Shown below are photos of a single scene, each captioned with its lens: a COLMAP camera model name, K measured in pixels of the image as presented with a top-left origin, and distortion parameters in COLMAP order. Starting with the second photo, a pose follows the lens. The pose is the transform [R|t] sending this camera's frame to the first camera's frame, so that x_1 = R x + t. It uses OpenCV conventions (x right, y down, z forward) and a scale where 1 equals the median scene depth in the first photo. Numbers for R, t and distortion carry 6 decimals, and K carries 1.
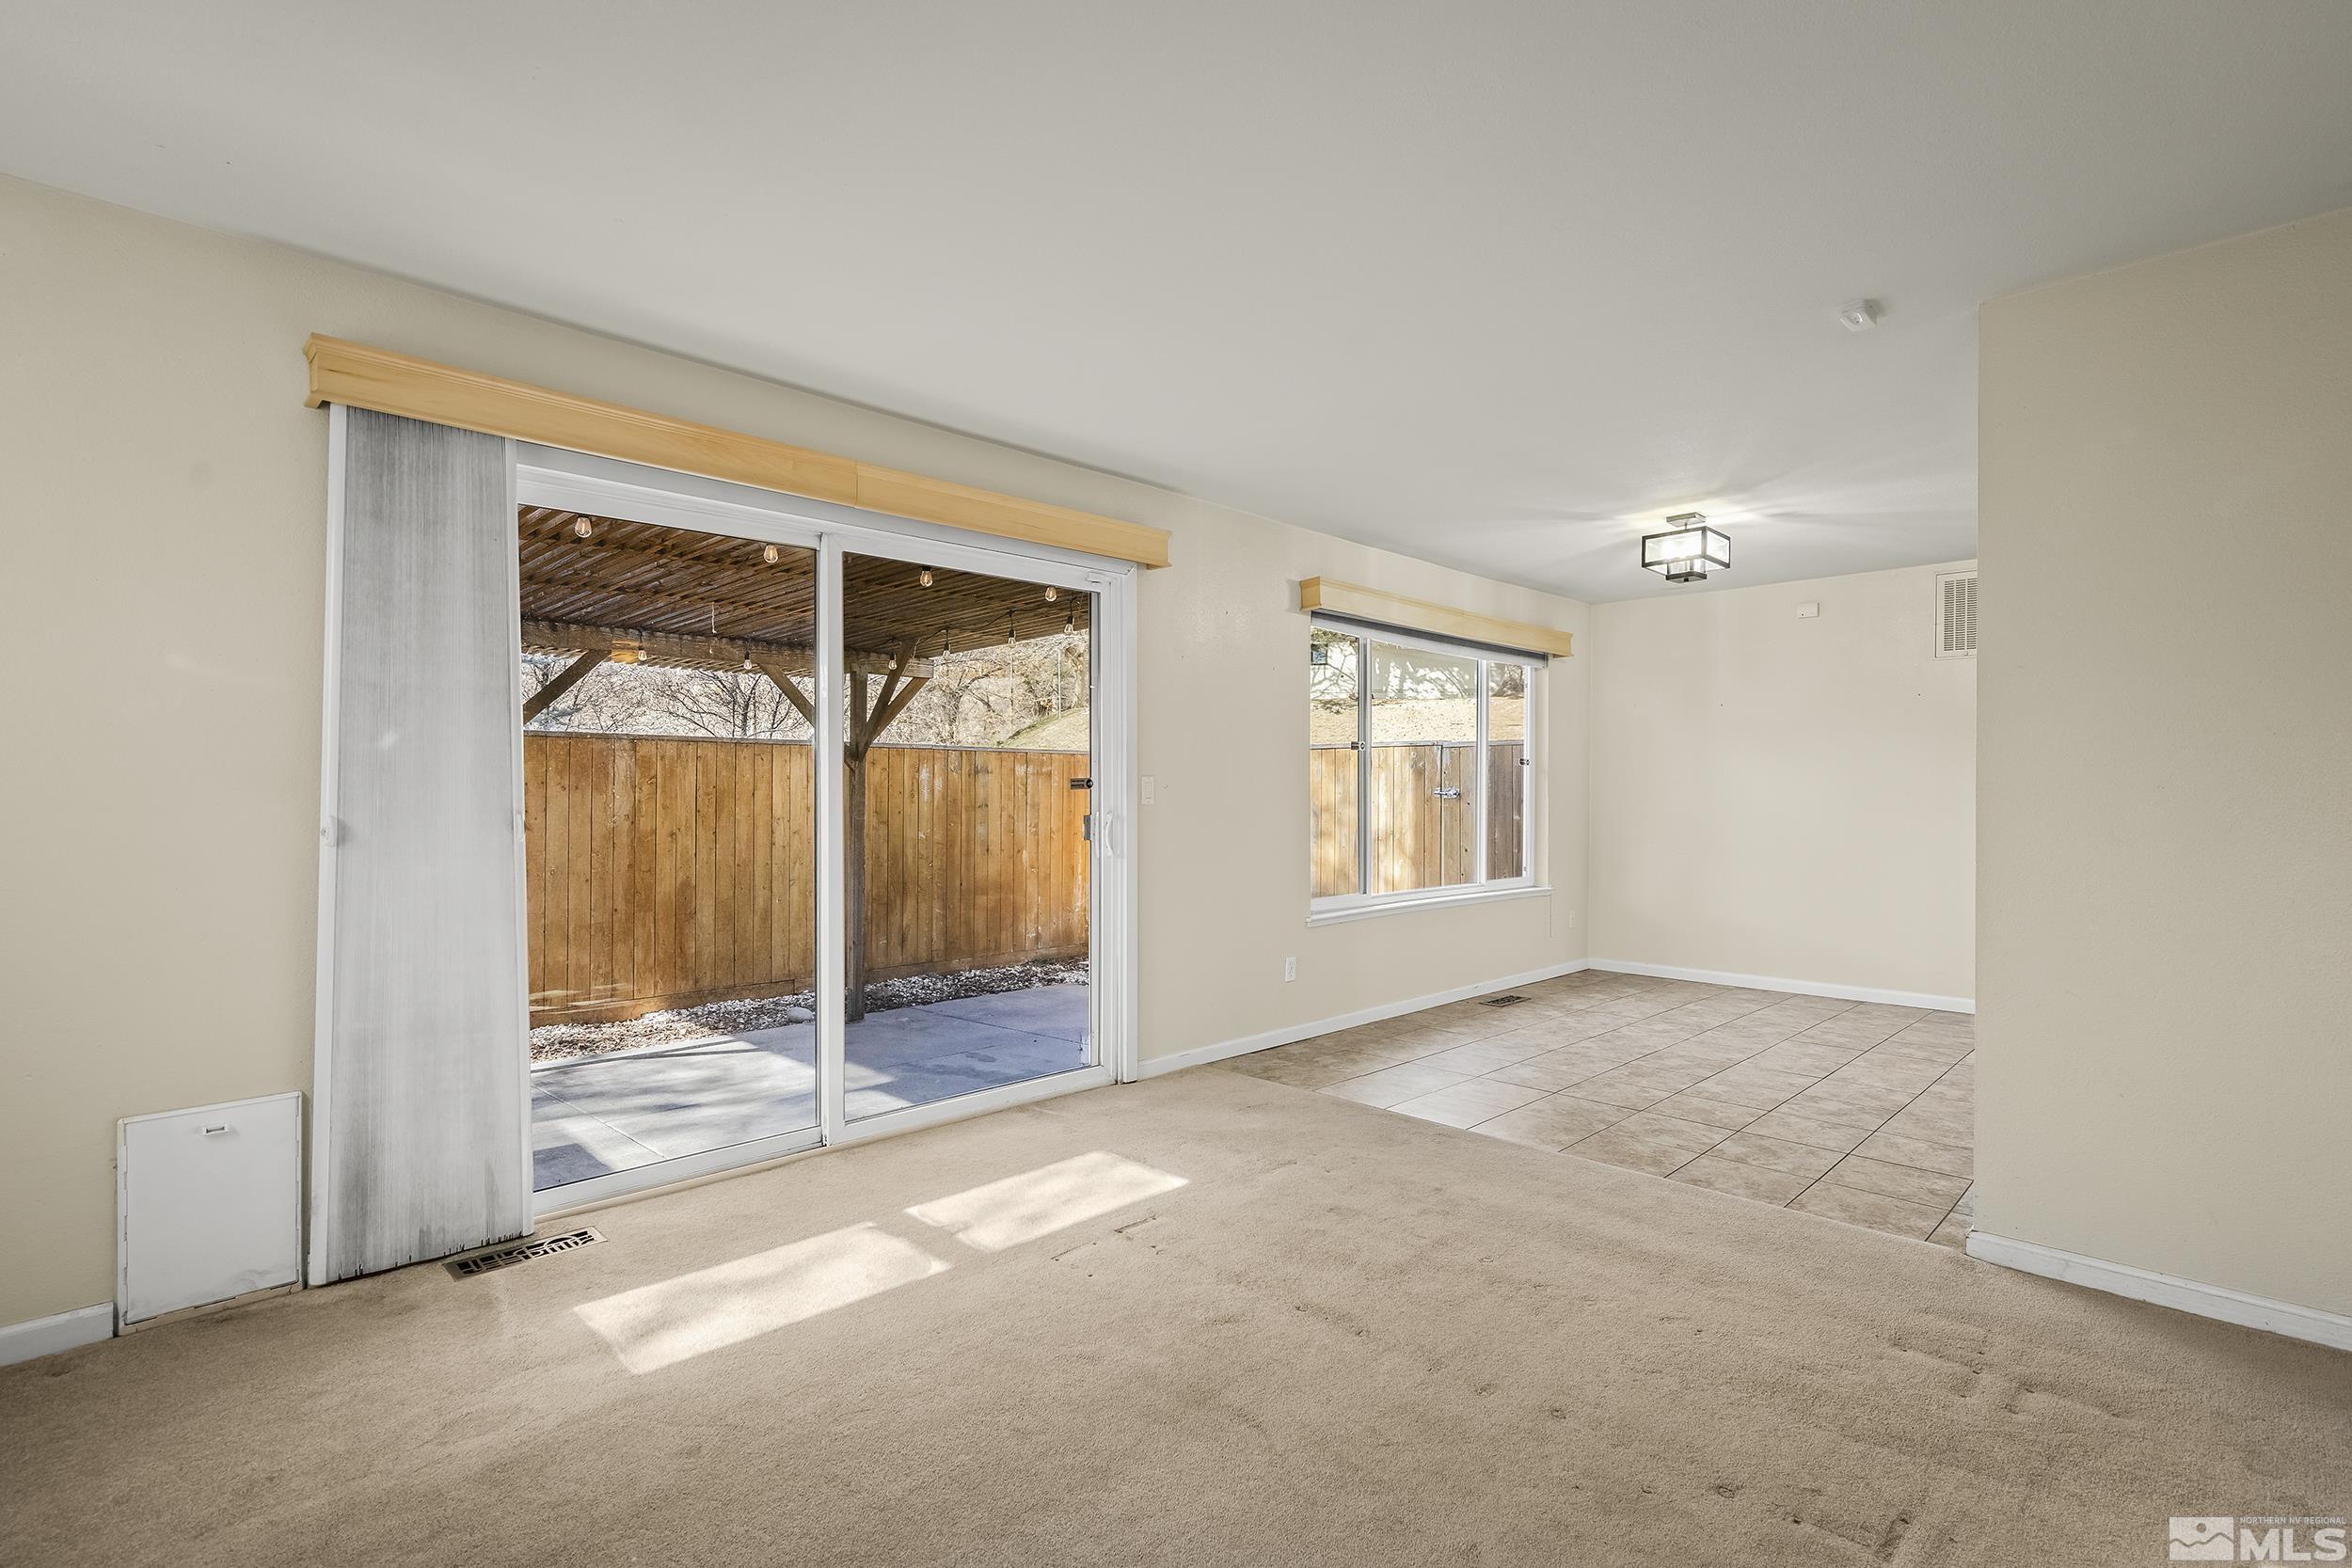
lens RADIAL K [[1087.8, 0, 1167.8], [0, 1087.8, 792.0], [0, 0, 1]] dist [0.003090, 0.000156]
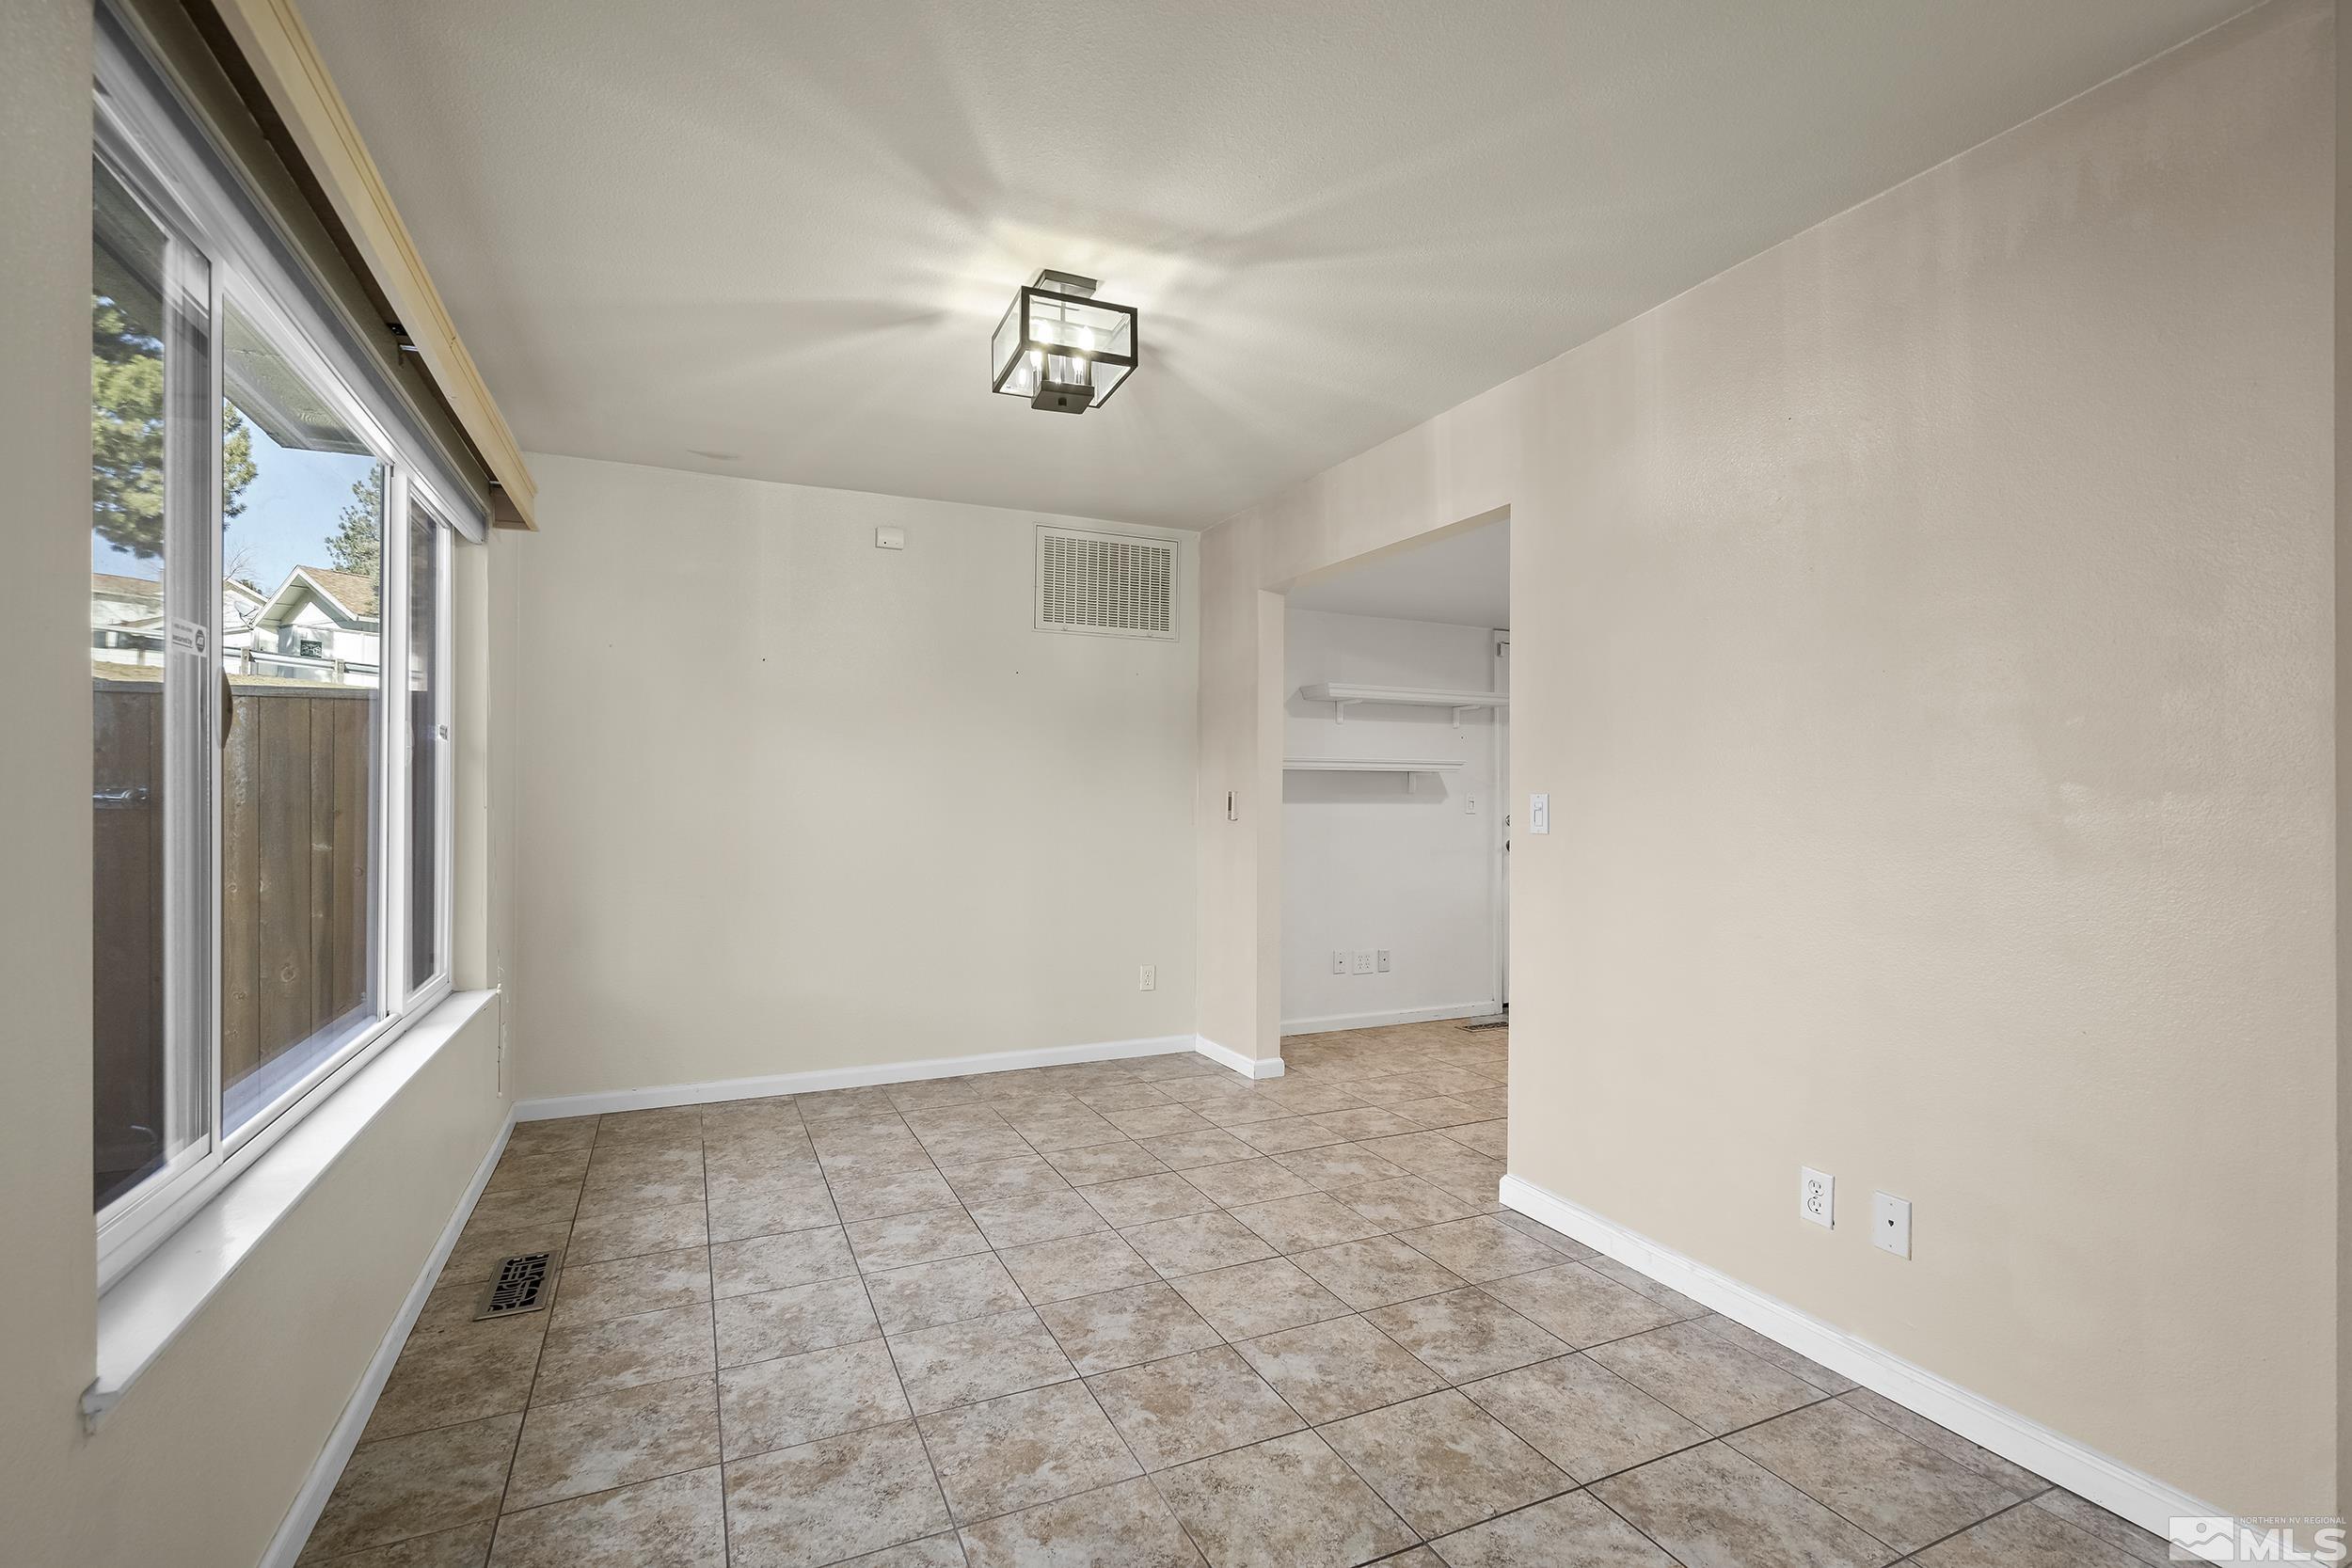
lens RADIAL K [[1070.1, 0, 1165.4], [0, 1070.1, 802.8], [0, 0, 1]] dist [0.009987, 0.000094]
pose [[0.345544, -0.003812, 0.938395, 0.006398], [0.003896, 0.999989, 0.002627, 0.002341], [-0.938394, 0.002748, 0.345555, 0.965208]]
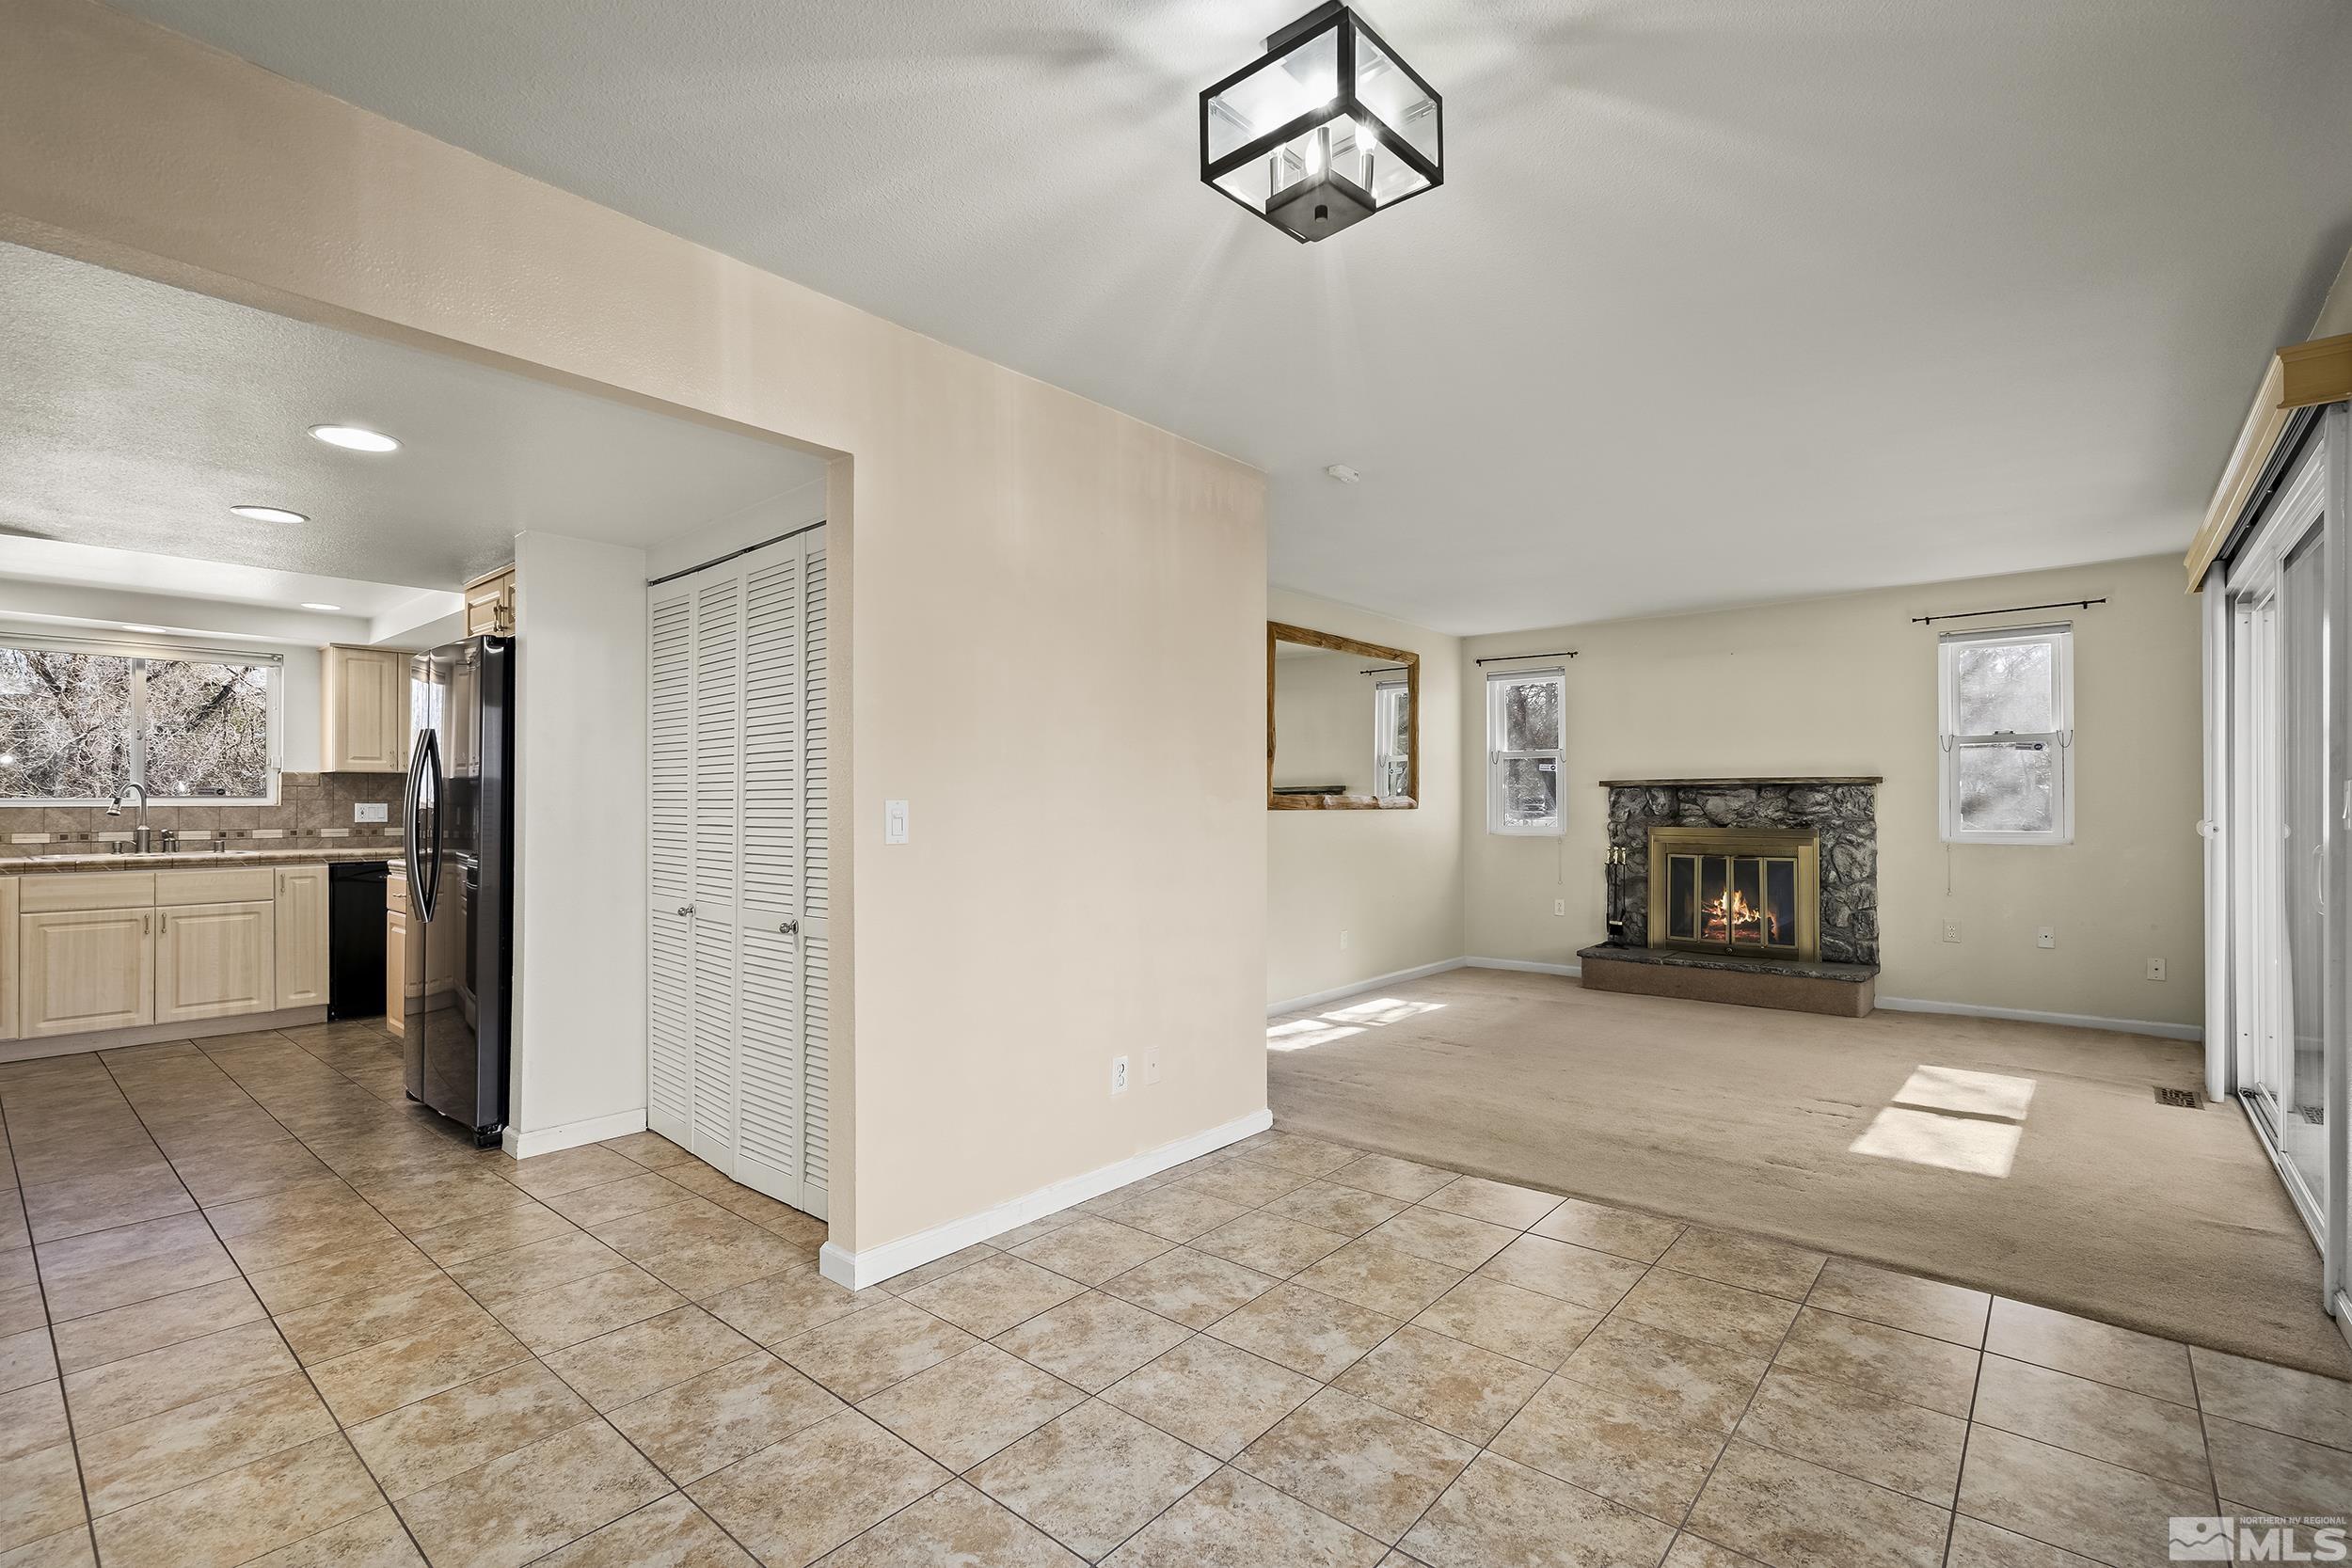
lens RADIAL K [[1070.1, 0, 1184.2], [0, 1070.1, 797.5], [0, 0, 1]] dist [0.009987, 0.000094]
pose [[-0.995227, -0.001947, -0.097563, 0.690543], [-0.001943, 0.999998, -0.000135, -0.002718], [0.097564, 0.000056, -0.995229, 1.674884]]
